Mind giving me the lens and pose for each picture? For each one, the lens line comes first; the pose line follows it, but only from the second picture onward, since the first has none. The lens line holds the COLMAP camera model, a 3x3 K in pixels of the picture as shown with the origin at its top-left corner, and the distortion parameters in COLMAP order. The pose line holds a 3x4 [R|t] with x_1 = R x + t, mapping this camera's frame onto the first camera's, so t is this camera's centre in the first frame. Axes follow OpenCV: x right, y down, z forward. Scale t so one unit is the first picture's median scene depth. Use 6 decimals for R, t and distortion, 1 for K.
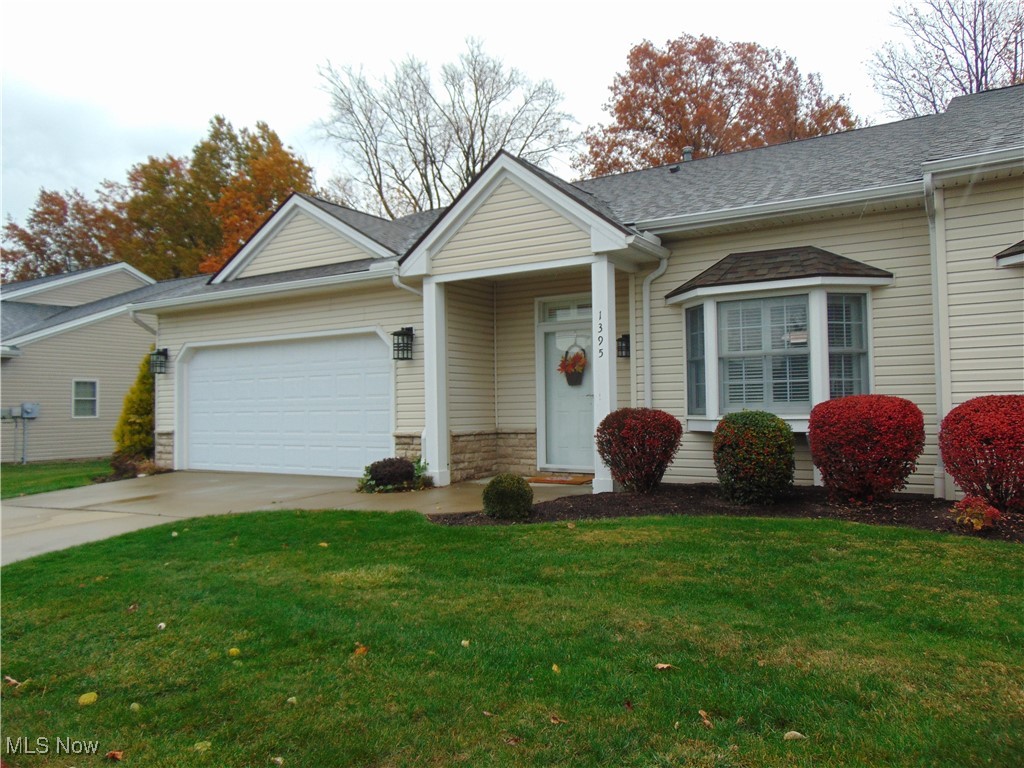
lens RADIAL K [[762.1, 0, 511.1], [0, 762.1, 381.9], [0, 0, 1]] dist [-0.019005, 0.033451]
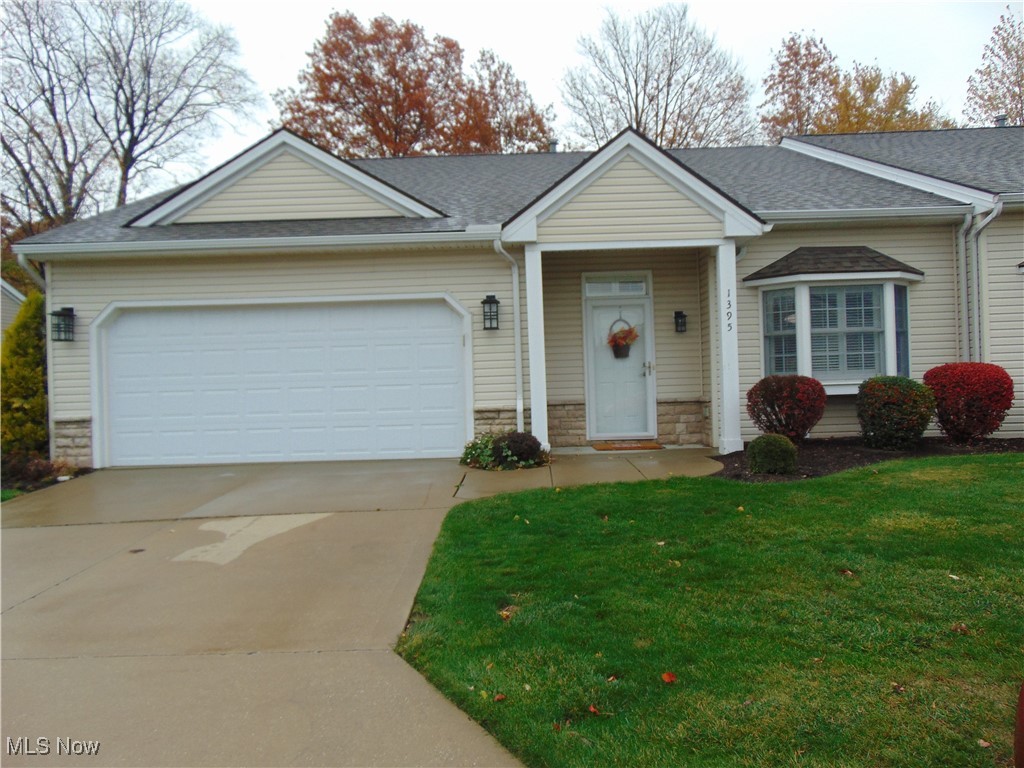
lens RADIAL K [[762.1, 0, 508.2], [0, 762.1, 381.2], [0, 0, 1]] dist [-0.019005, 0.033451]
pose [[0.857263, -0.010329, 0.514776, -0.594967], [-0.001528, 0.999743, 0.022606, 0.013263], [-0.514877, -0.020166, 0.857027, 0.172812]]
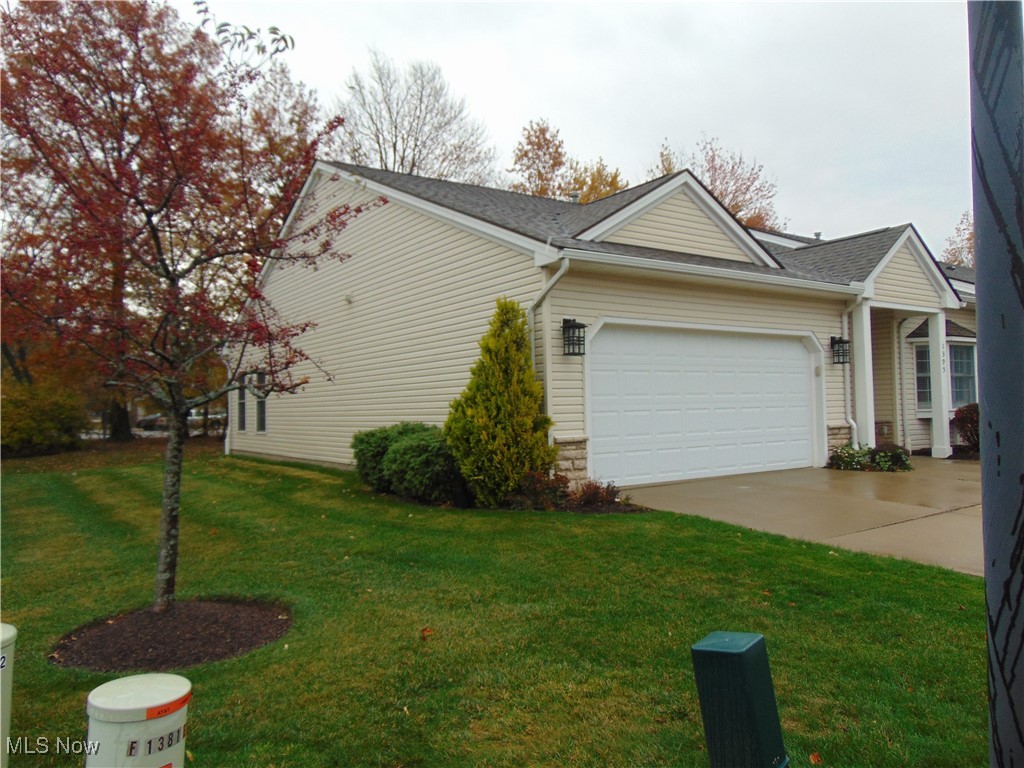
lens RADIAL K [[762.1, 0, 516.3], [0, 762.1, 387.7], [0, 0, 1]] dist [-0.019005, 0.033451]
pose [[0.394072, 0.029994, 0.918590, -1.401935], [-0.016229, 0.999539, -0.025675, 0.046314], [-0.918936, -0.004790, 0.394377, 0.971755]]
